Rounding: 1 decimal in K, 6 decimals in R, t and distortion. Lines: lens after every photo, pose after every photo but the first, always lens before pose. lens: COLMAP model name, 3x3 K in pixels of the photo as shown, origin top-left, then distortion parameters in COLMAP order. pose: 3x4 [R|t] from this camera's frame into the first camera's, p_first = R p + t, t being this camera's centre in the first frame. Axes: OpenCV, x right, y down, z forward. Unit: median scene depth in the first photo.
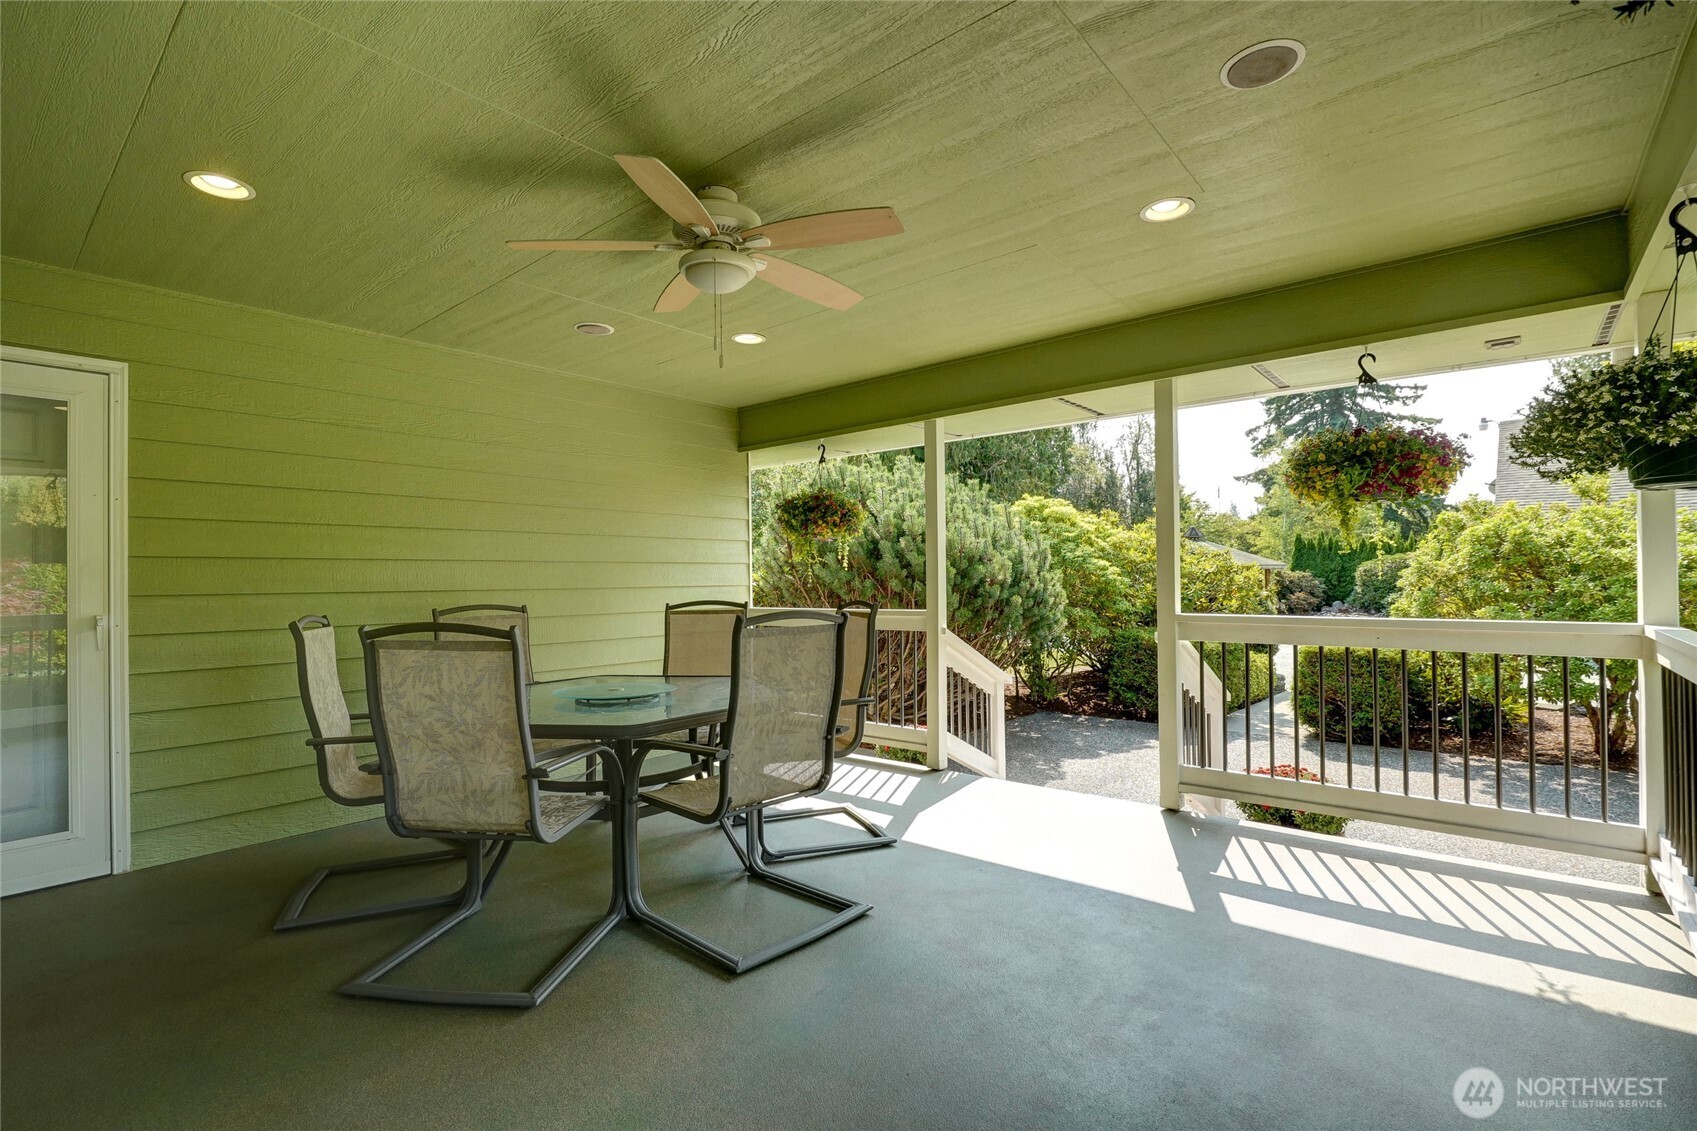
lens RADIAL K [[798.9, 0, 847.0], [0, 798.9, 561.1], [0, 0, 1]] dist [0.013771, -0.000801]
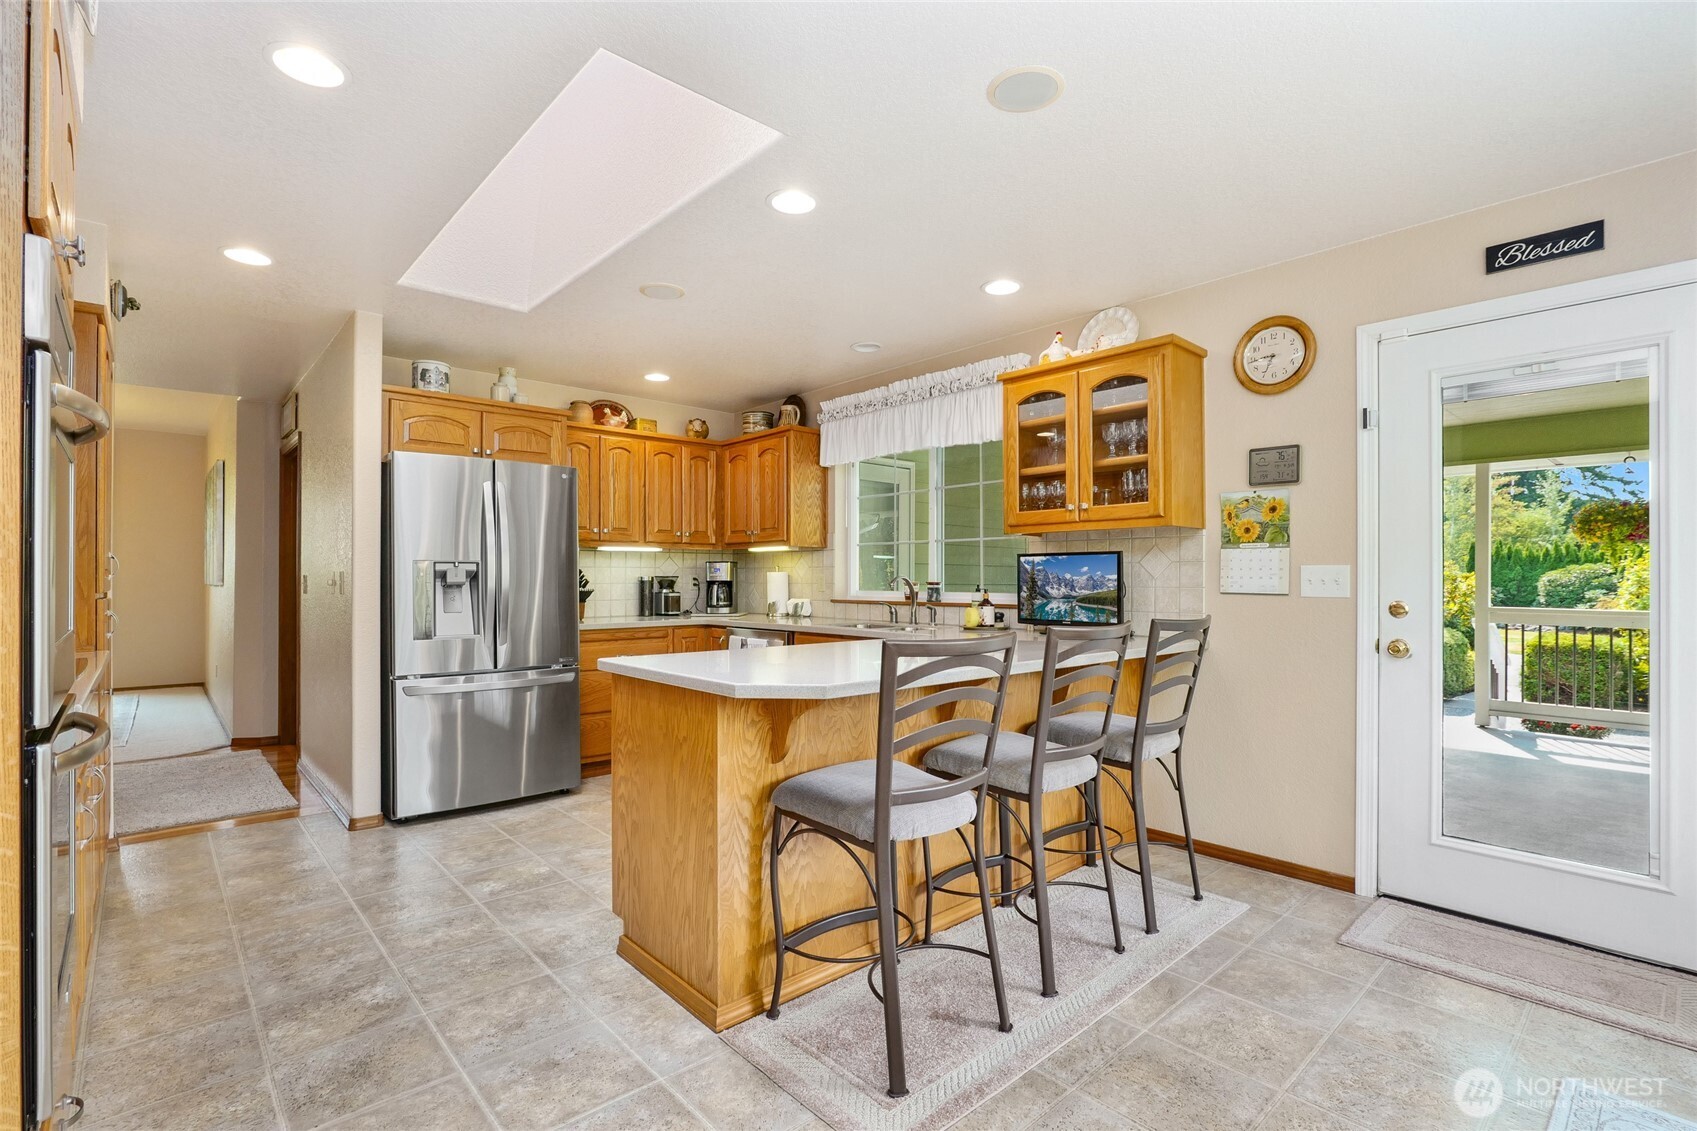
lens RADIAL K [[798.9, 0, 848.5], [0, 798.9, 574.6], [0, 0, 1]] dist [0.013771, -0.000801]
pose [[0.991332, 0.013784, -0.130655, -0.476706], [-0.011792, 0.999802, 0.016006, -0.008445], [0.130850, -0.014327, 0.991299, -0.572245]]
